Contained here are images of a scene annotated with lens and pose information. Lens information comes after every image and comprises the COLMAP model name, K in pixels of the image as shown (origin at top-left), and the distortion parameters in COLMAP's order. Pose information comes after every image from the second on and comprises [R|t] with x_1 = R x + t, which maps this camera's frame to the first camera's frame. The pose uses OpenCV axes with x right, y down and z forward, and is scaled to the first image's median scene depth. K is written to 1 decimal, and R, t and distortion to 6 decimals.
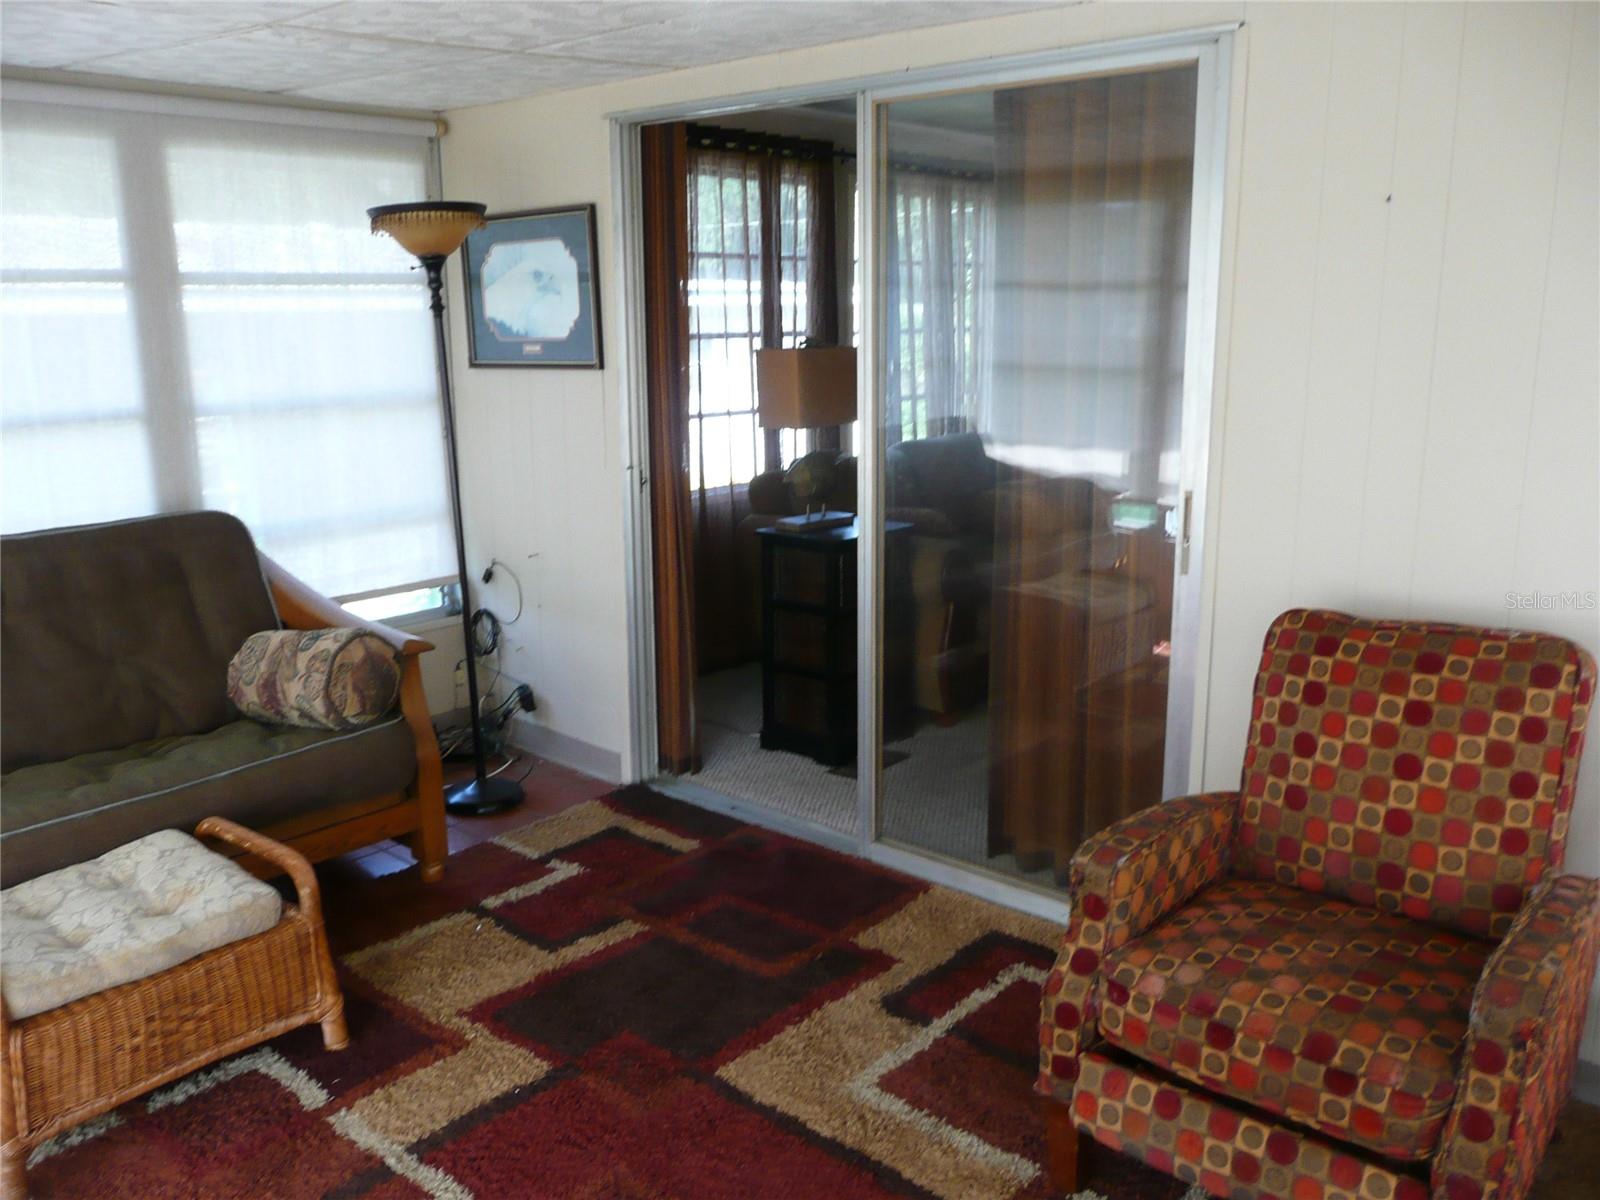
lens RADIAL K [[1358.9, 0, 806.0], [0, 1358.9, 593.8], [0, 0, 1]] dist [0.011639, 0.012750]
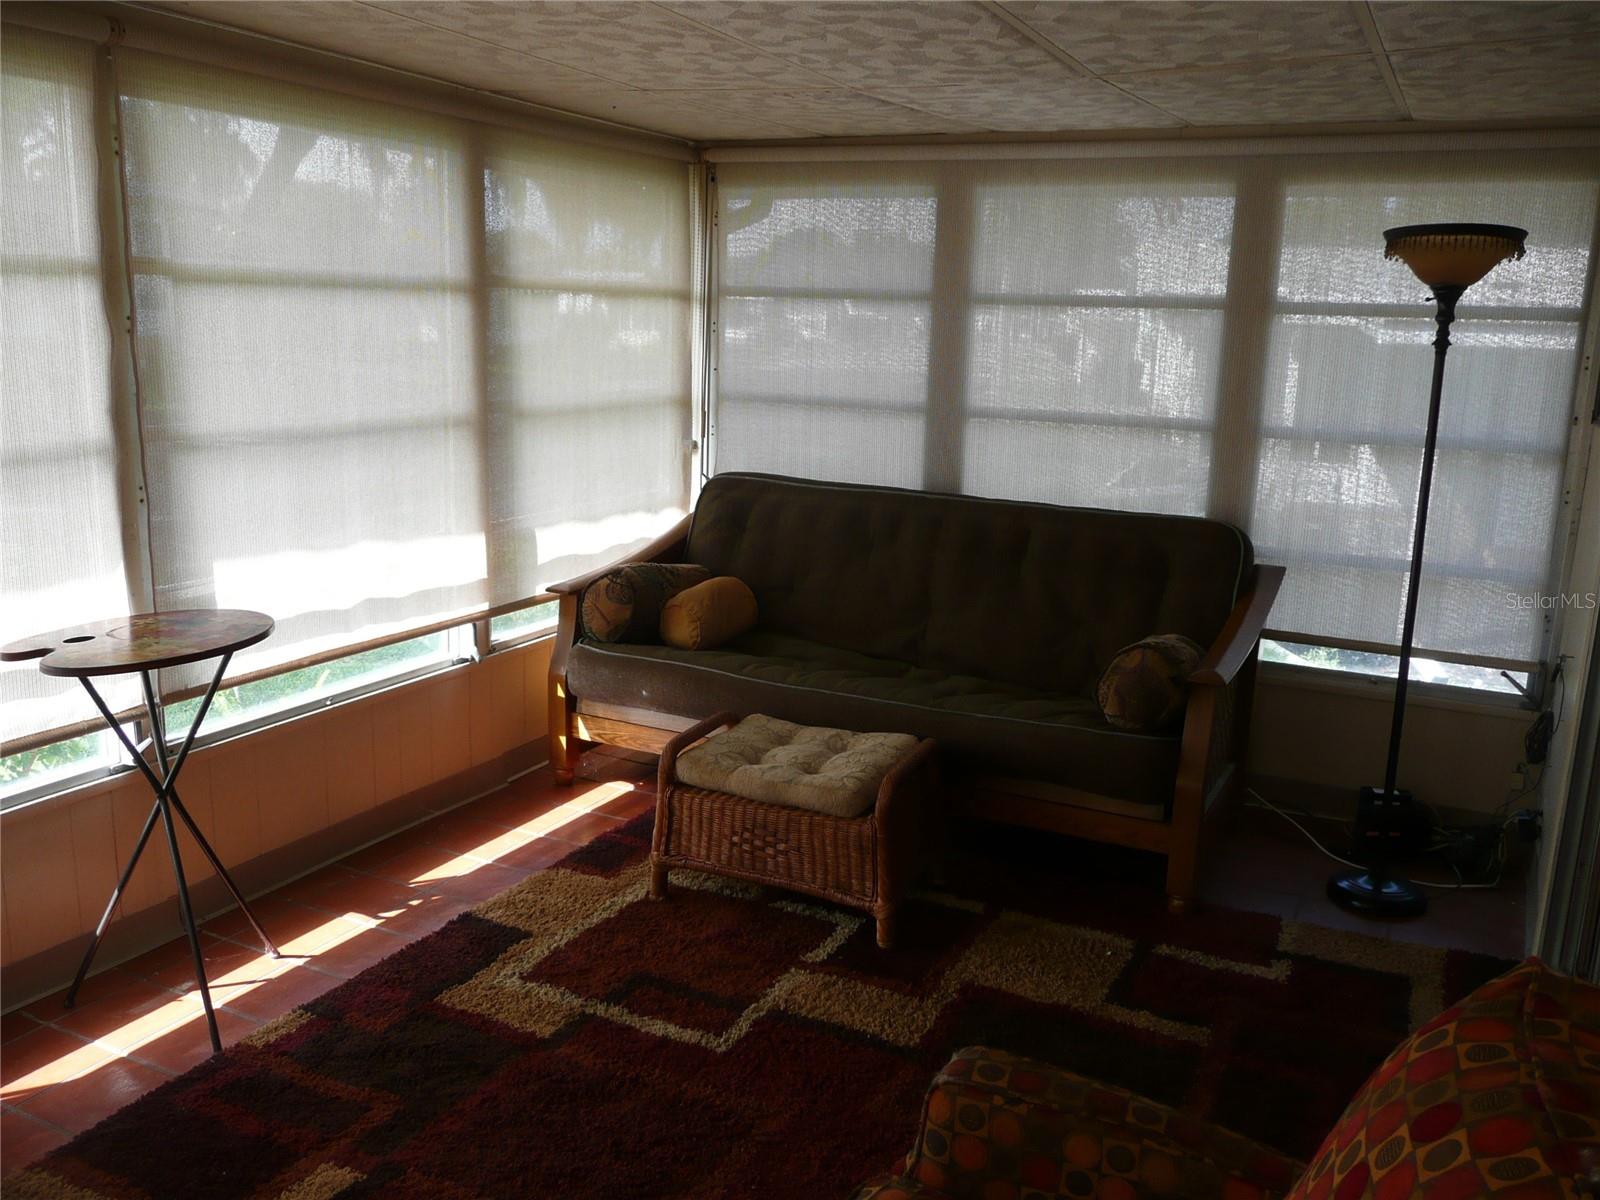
lens RADIAL K [[1358.9, 0, 807.6], [0, 1358.9, 608.6], [0, 0, 1]] dist [0.011639, 0.012750]
pose [[0.279468, 0.222374, -0.934049, 0.574946], [-0.246237, 0.956875, 0.154134, -0.095443], [0.928044, 0.186922, 0.322173, 0.432586]]
